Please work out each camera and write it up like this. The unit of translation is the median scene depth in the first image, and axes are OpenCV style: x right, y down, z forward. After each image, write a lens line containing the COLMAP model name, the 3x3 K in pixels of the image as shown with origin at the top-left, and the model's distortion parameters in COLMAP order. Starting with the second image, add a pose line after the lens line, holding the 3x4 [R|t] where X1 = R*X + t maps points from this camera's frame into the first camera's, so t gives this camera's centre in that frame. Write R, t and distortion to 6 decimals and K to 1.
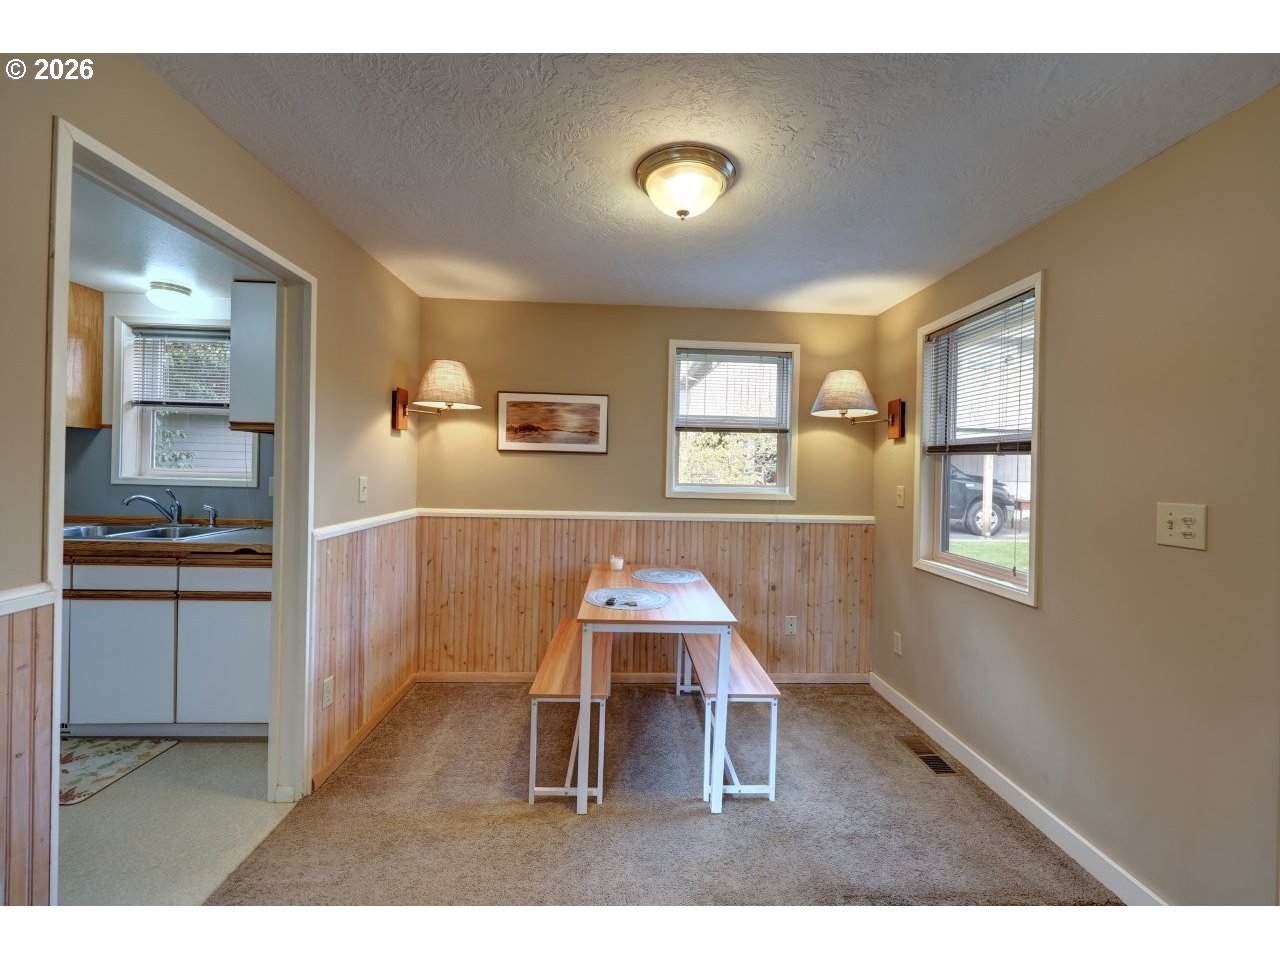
lens RADIAL K [[516.0, 0, 643.4], [0, 516.0, 472.2], [0, 0, 1]] dist [0.000626, -0.000114]
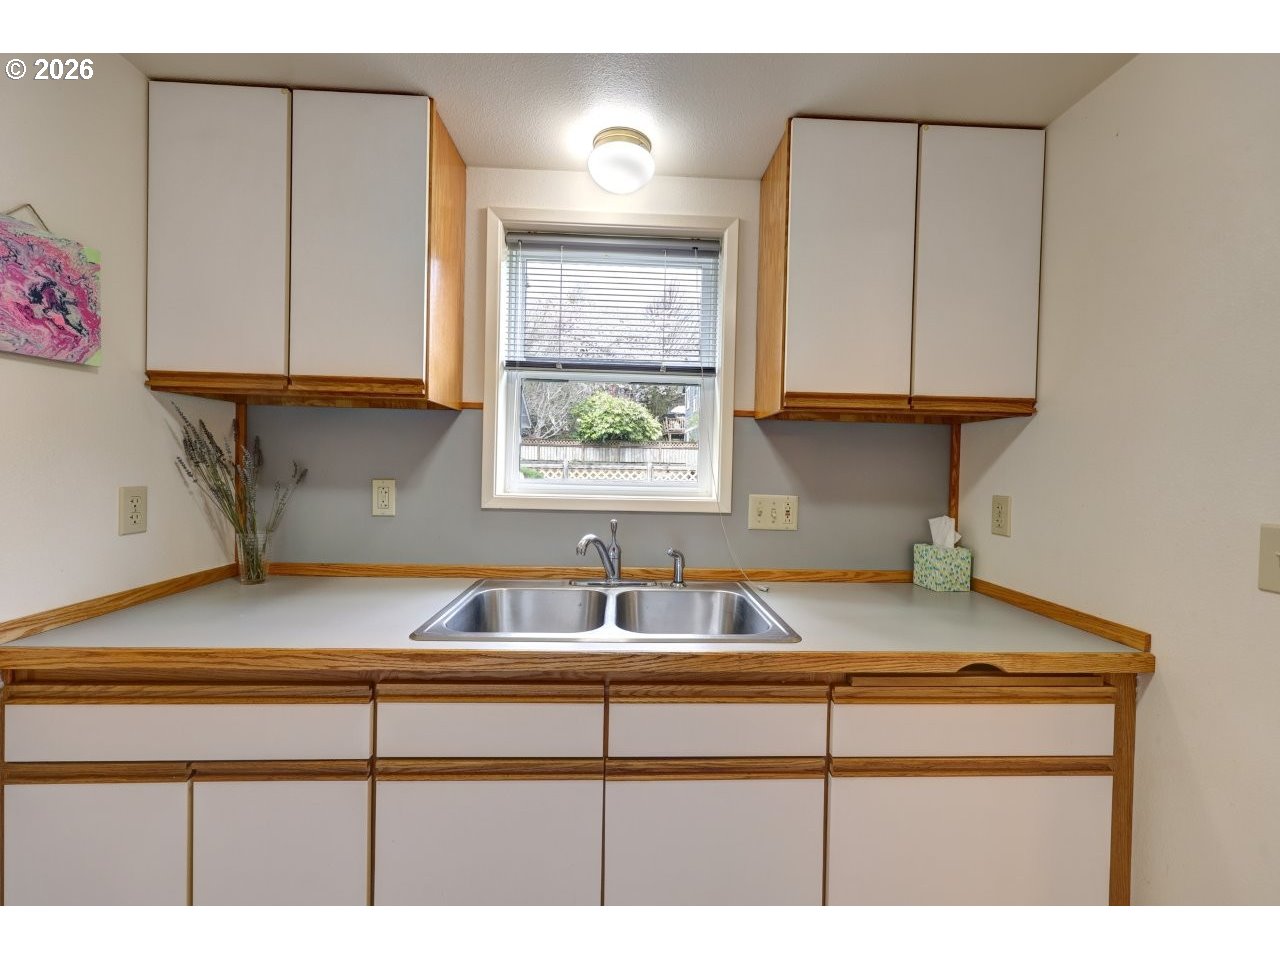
lens RADIAL K [[516.0, 0, 643.4], [0, 516.0, 472.2], [0, 0, 1]] dist [0.000626, -0.000114]
pose [[0.999998, -0.001693, 0.000599, -0.853417], [0.001689, 0.999983, 0.005657, -0.019108], [-0.000608, -0.005656, 0.999984, 0.437701]]
